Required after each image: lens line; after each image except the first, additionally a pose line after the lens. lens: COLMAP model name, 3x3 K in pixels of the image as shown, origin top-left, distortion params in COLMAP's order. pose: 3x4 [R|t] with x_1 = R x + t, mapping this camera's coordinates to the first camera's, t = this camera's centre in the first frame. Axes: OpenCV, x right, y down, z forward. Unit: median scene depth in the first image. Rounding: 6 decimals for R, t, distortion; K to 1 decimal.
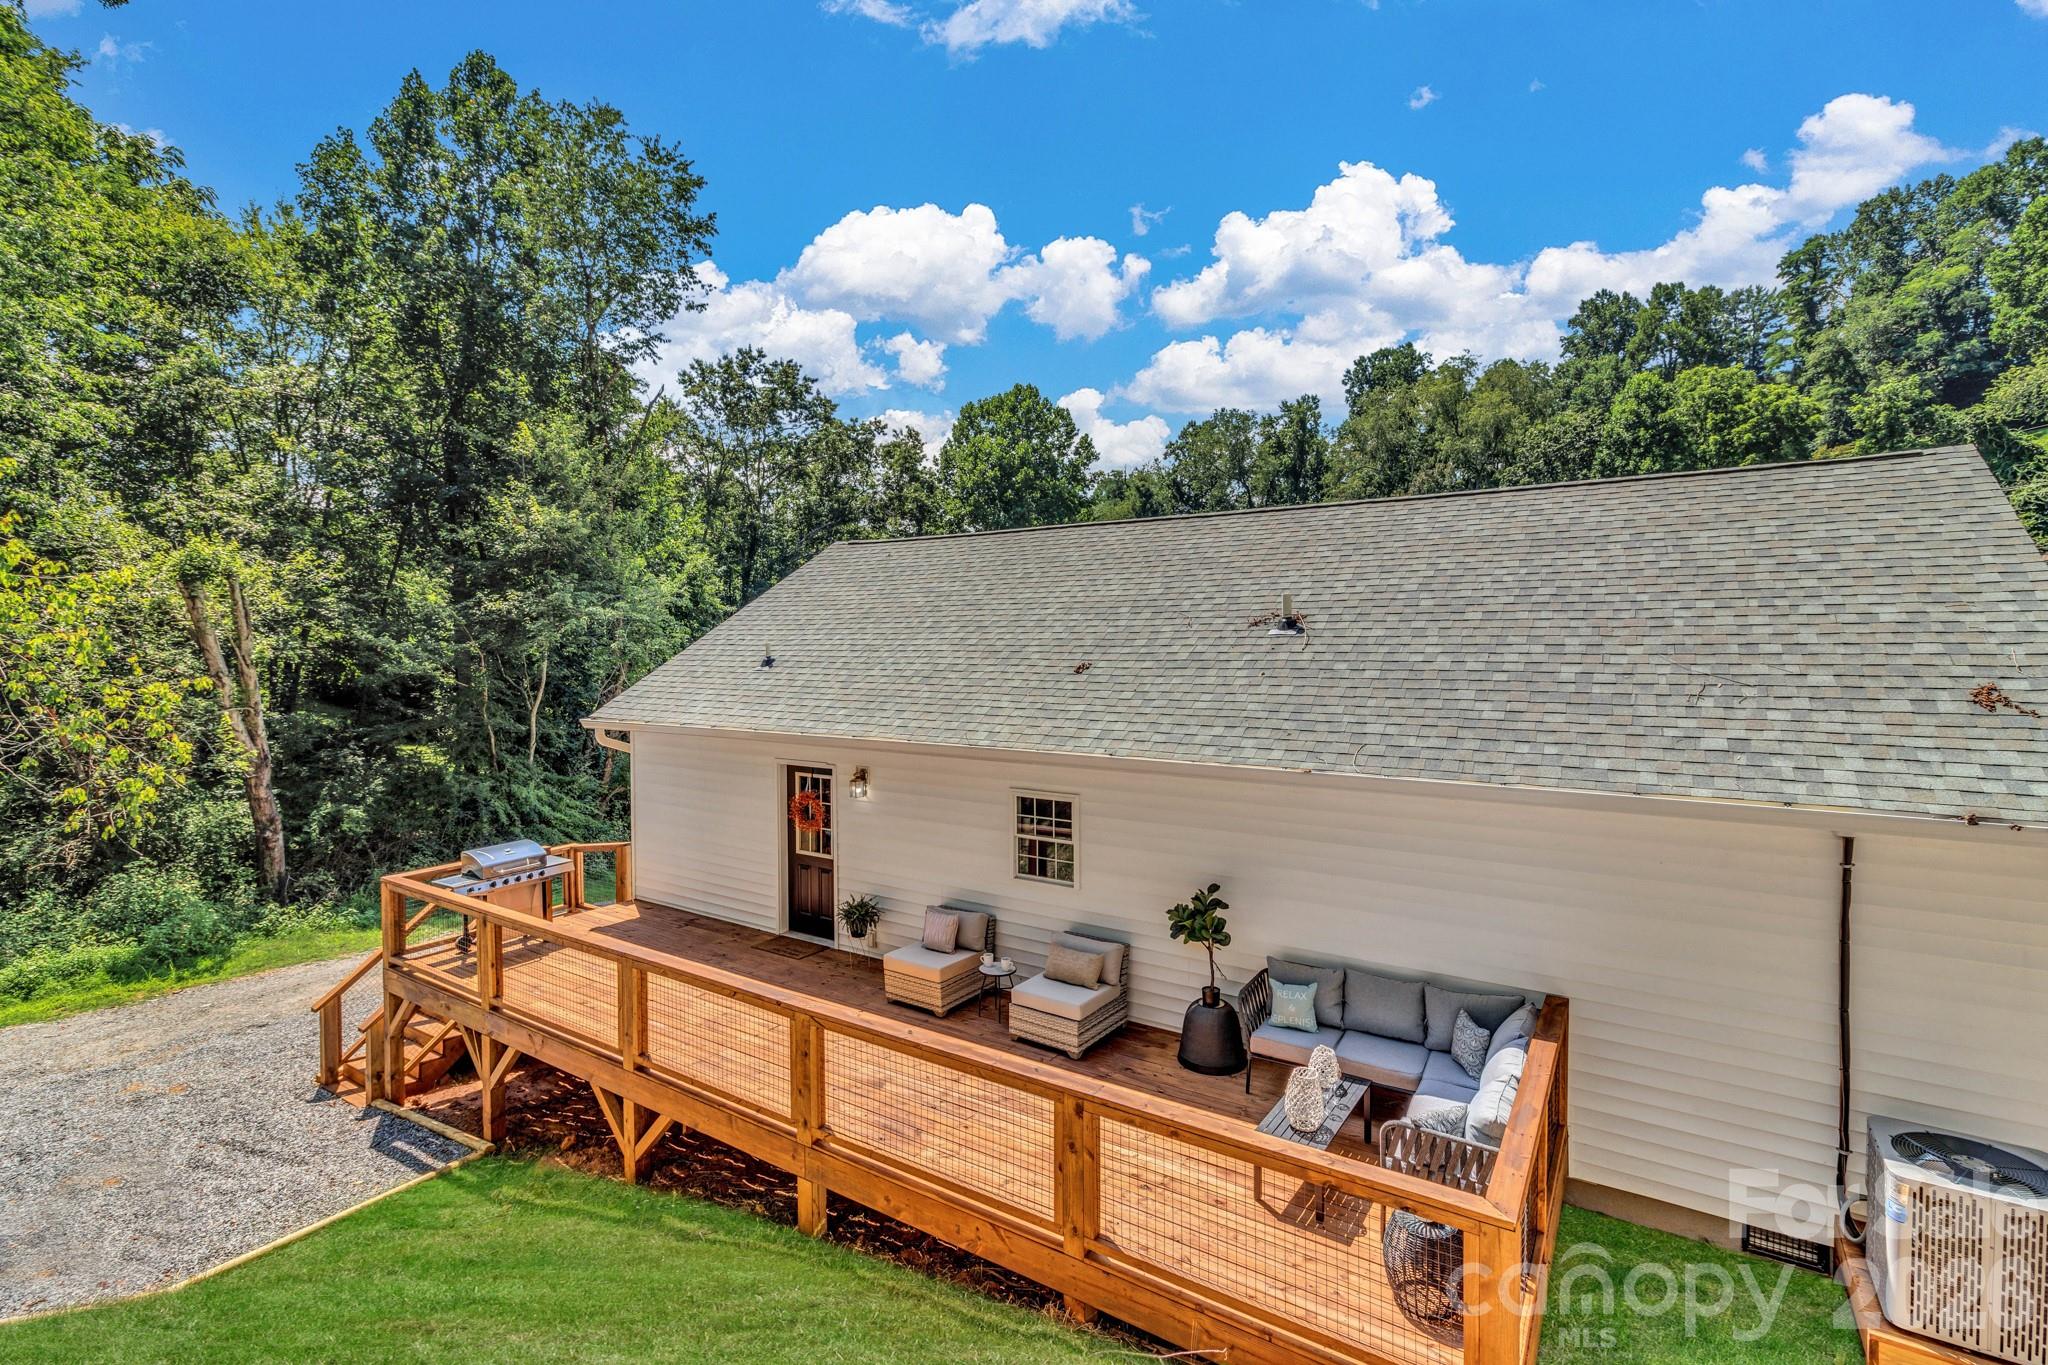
lens RADIAL K [[962.3, 0, 1024.0], [0, 962.3, 682.5], [0, 0, 1]] dist [0.001654, 0.000824]
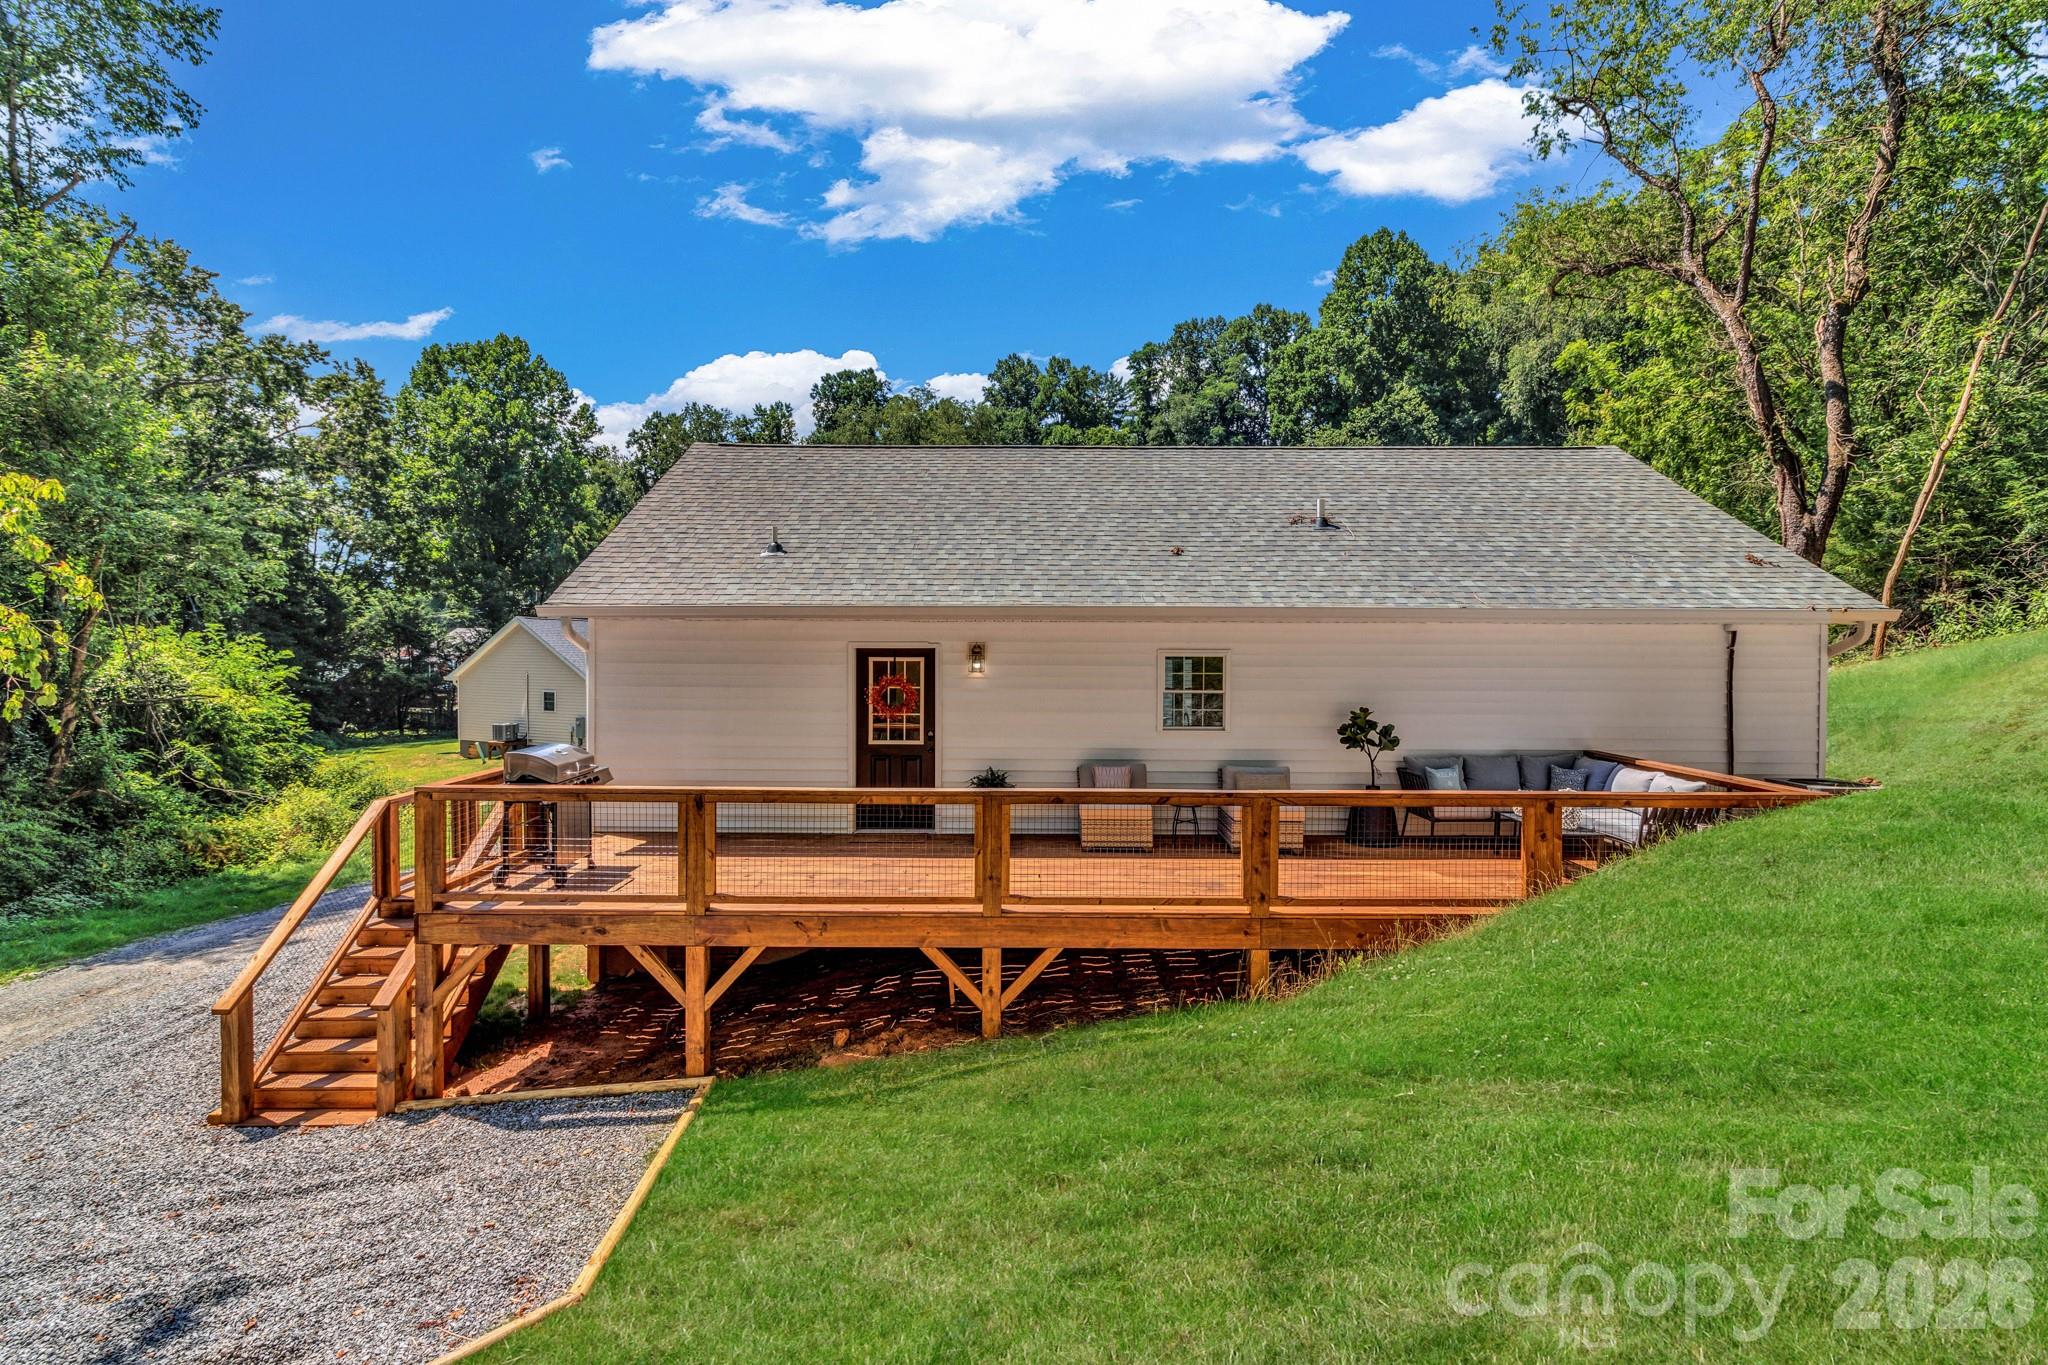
lens RADIAL K [[959.1, 0, 1029.0], [0, 959.1, 678.0], [0, 0, 1]] dist [-0.000978, 0.000533]
pose [[0.826107, -0.007625, 0.563462, -0.091042], [0.018308, 0.999744, -0.013313, 0.018381], [-0.563216, 0.021314, 0.826035, 0.020061]]
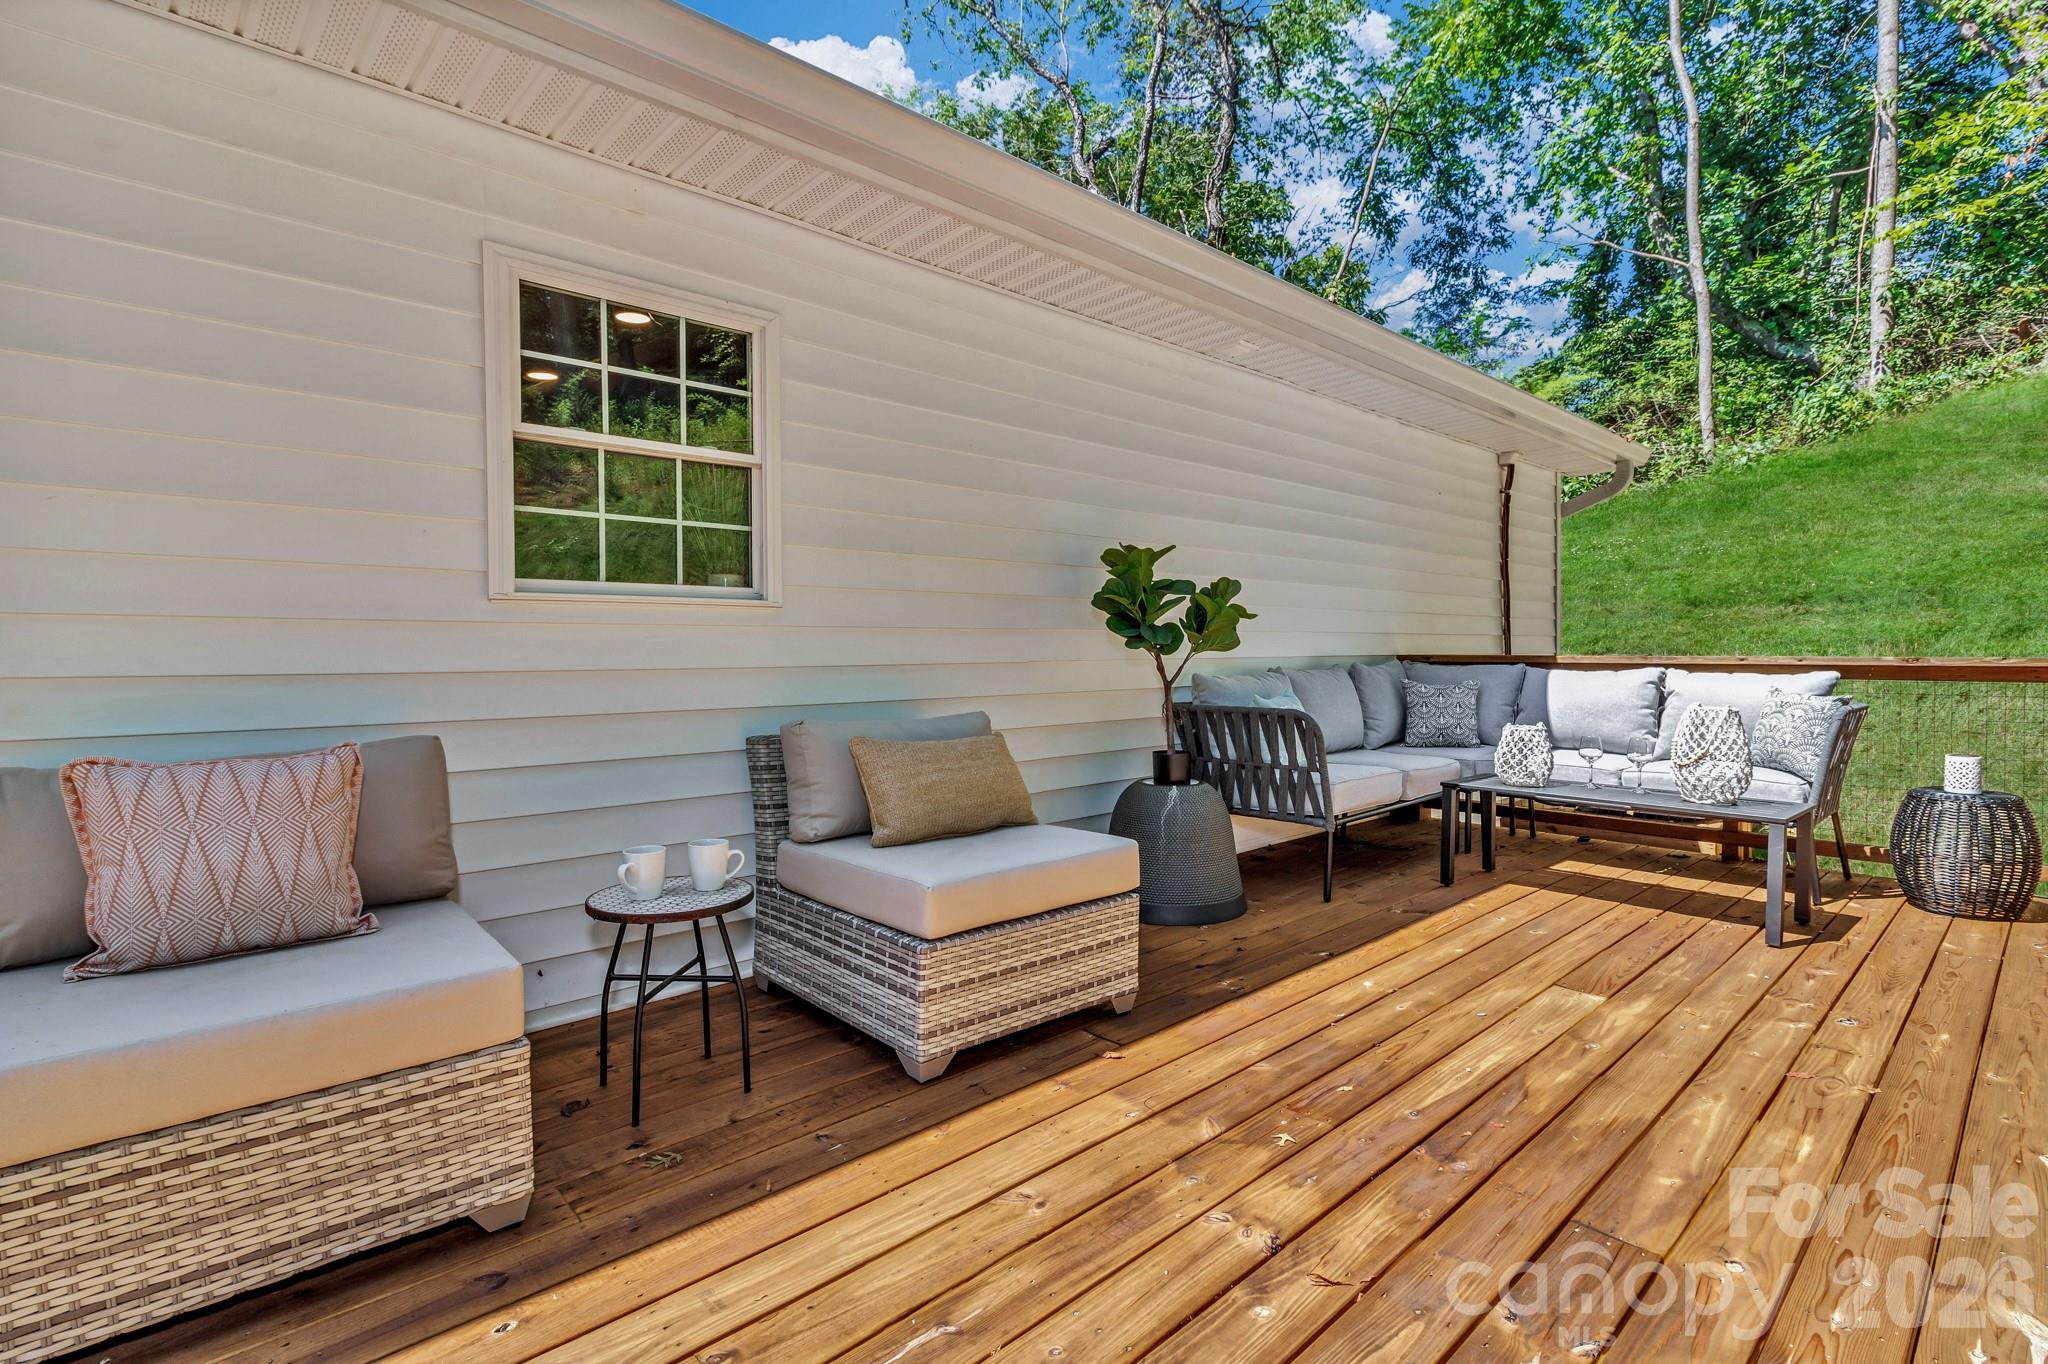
lens RADIAL K [[944.9, 0, 992.3], [0, 944.9, 677.7], [0, 0, 1]] dist [-0.001371, -0.000635]
pose [[0.271903, -0.013599, 0.962228, -0.025443], [0.057359, 0.998351, -0.002099, 0.027660], [-0.960614, 0.055763, 0.272235, 0.096372]]
